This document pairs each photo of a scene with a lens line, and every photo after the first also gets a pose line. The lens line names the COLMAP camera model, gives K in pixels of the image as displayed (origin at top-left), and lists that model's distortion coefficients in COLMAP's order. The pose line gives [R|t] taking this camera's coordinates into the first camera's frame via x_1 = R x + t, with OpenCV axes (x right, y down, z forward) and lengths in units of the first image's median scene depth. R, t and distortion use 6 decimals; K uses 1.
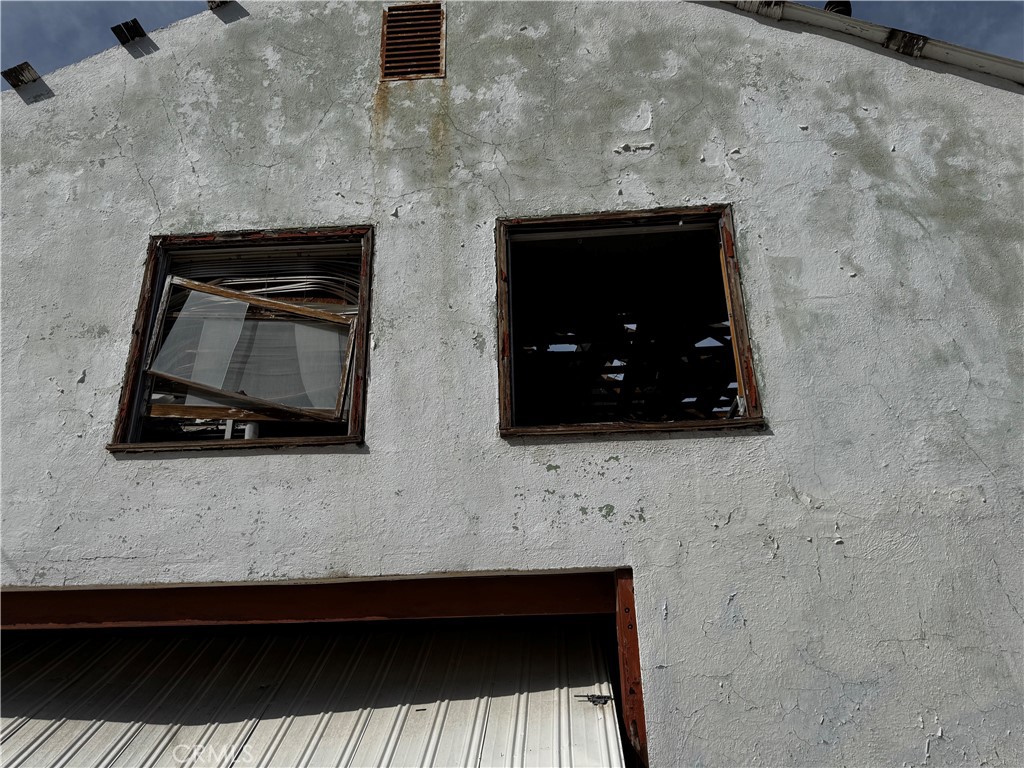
lens RADIAL K [[716.2, 0, 496.4], [0, 716.2, 388.1], [0, 0, 1]] dist [0.057235, -0.070936]
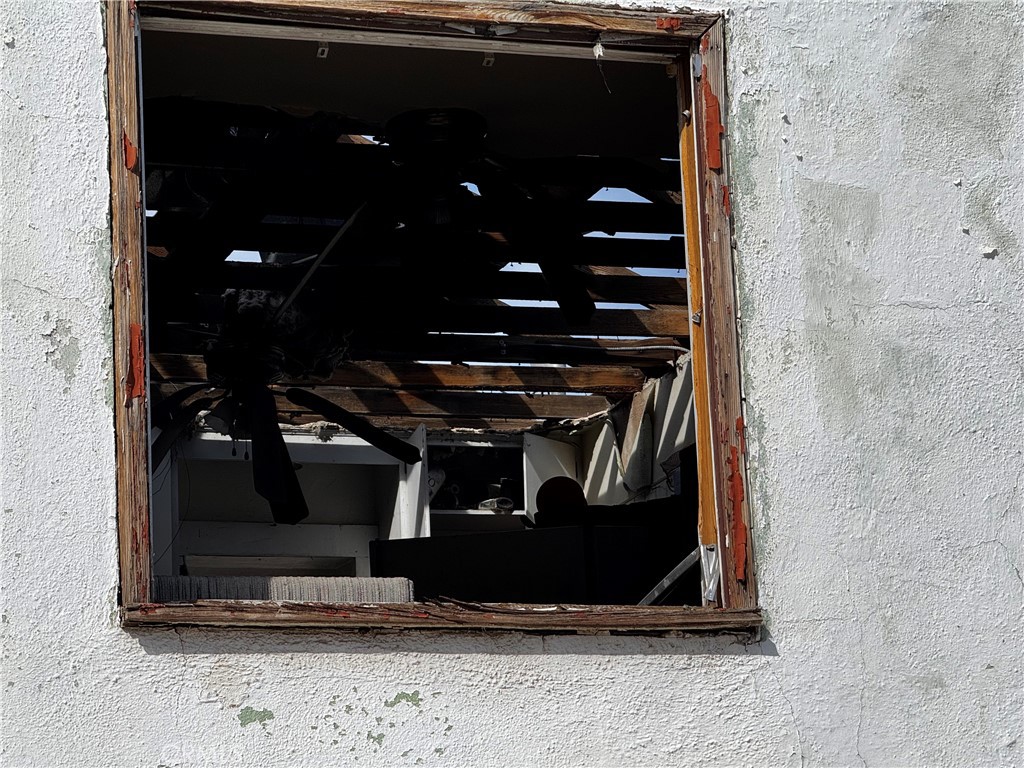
lens RADIAL K [[3590.0, 0, 514.1], [0, 3590.0, 336.5], [0, 0, 1]] dist [0.520610, 0.000000]
pose [[0.920957, 0.077412, 0.381896, -0.517215], [-0.114785, 0.990476, 0.076035, -0.238317], [-0.372373, -0.113861, 0.921072, -0.760610]]
